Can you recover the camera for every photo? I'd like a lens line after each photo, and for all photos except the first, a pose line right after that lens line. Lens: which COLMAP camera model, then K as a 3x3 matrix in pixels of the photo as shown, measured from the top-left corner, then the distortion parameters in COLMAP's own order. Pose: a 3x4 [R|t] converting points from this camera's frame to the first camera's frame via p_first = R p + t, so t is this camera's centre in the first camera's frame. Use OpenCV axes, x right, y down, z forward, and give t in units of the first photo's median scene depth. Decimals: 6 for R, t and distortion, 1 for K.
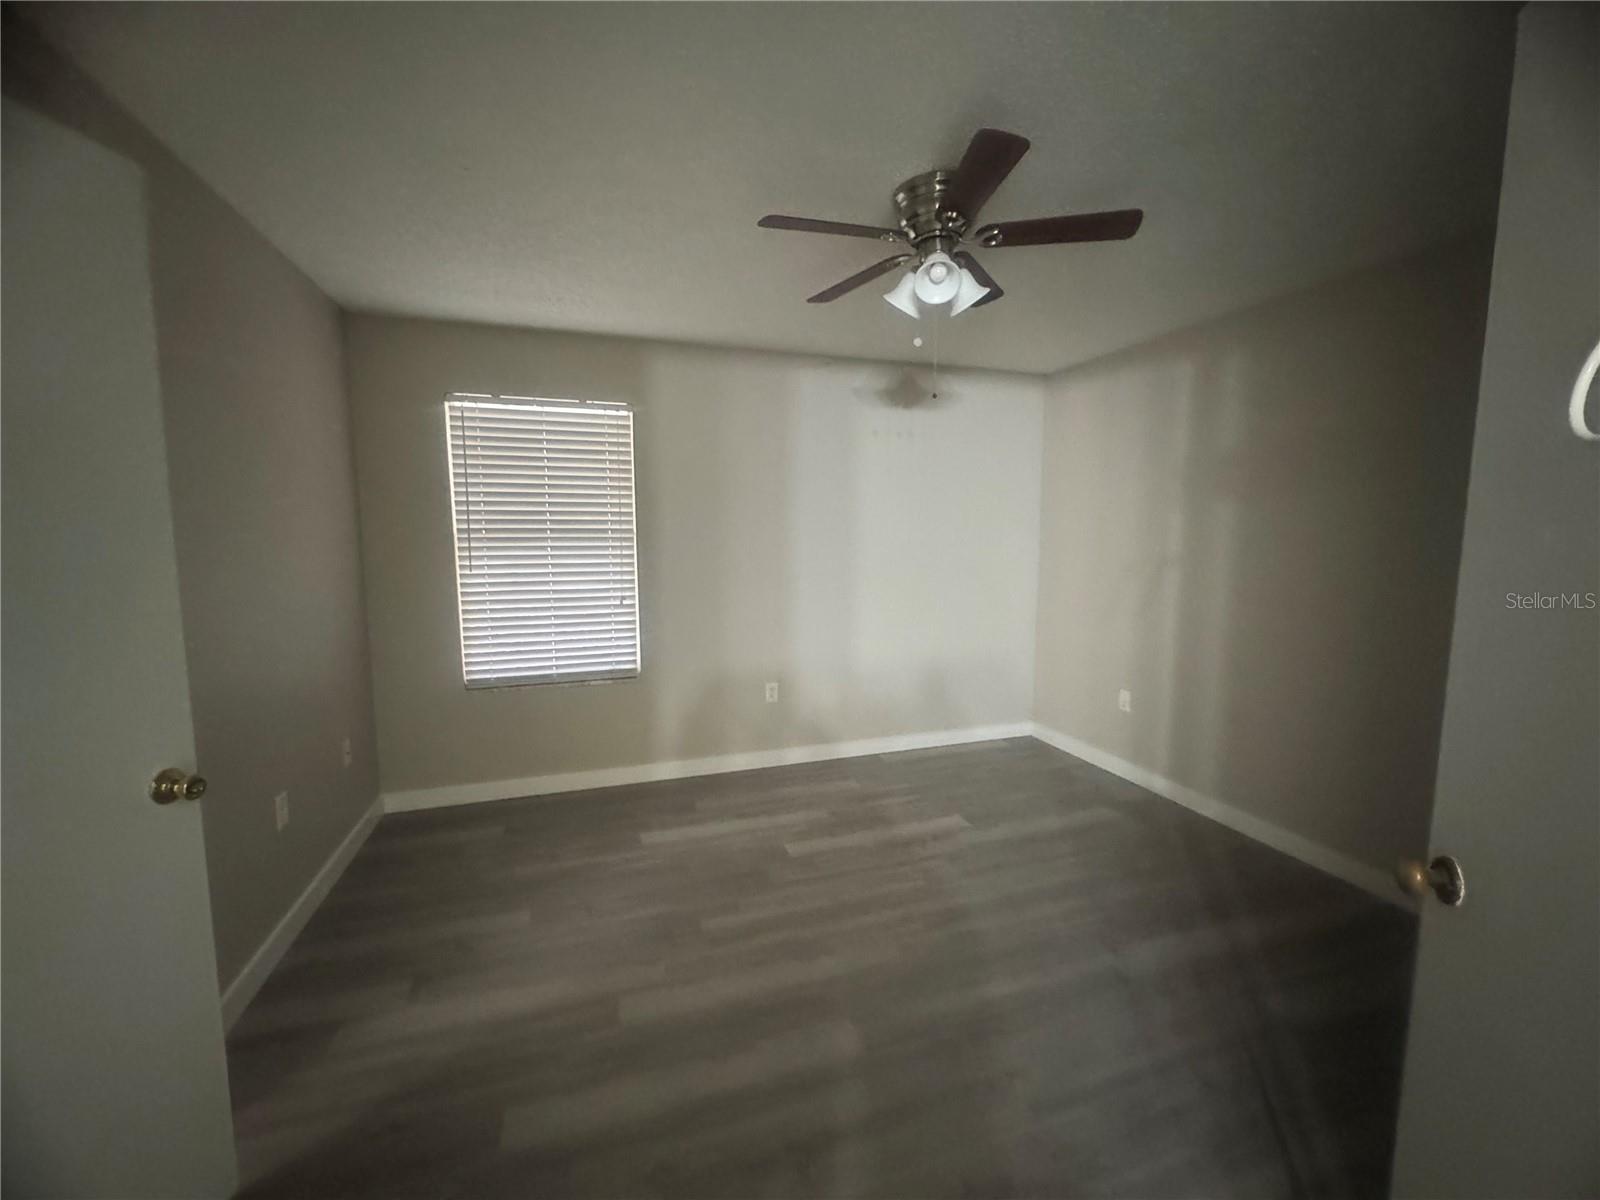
lens RADIAL K [[644.2, 0, 802.8], [0, 644.2, 616.4], [0, 0, 1]] dist [0.015348, 0.000096]
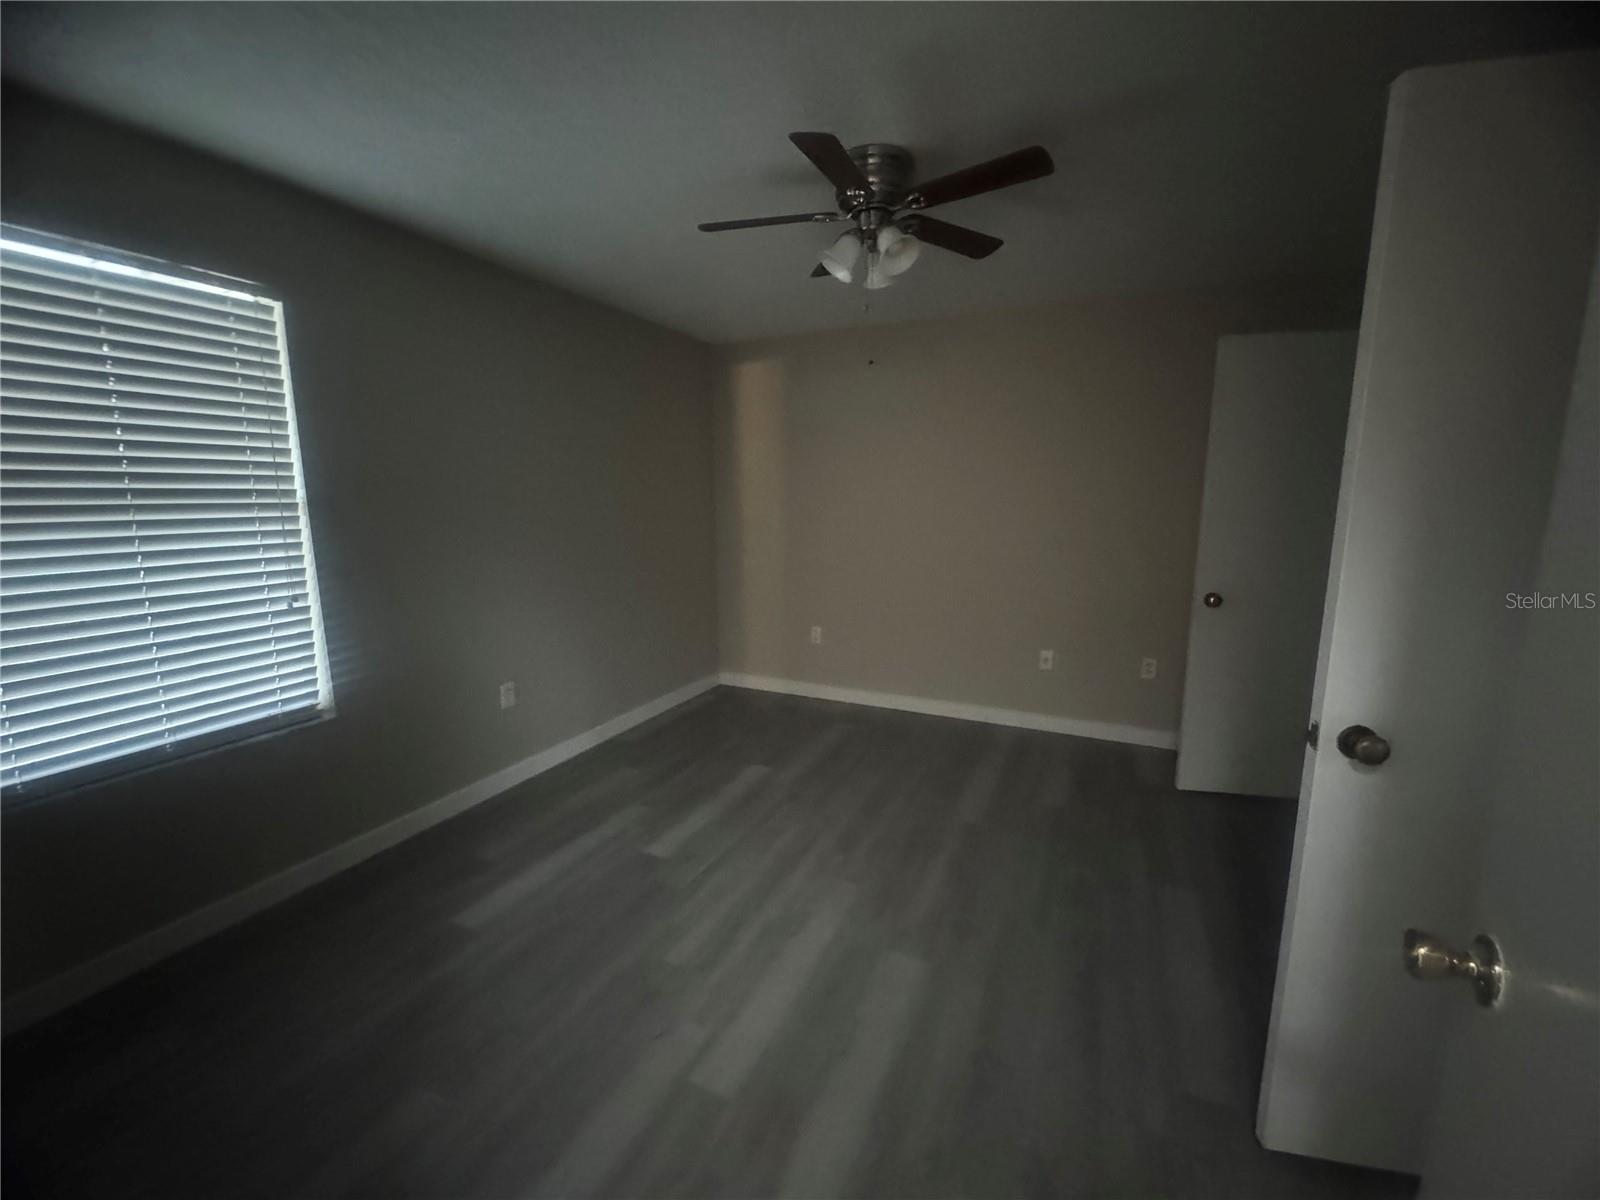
lens RADIAL K [[651.6, 0, 797.4], [0, 651.6, 612.3], [0, 0, 1]] dist [0.001721, 0.000040]
pose [[0.691472, -0.136881, 0.709317, -0.410441], [0.100772, 0.990561, 0.092917, -0.026181], [-0.715340, 0.007229, 0.698739, 0.200274]]
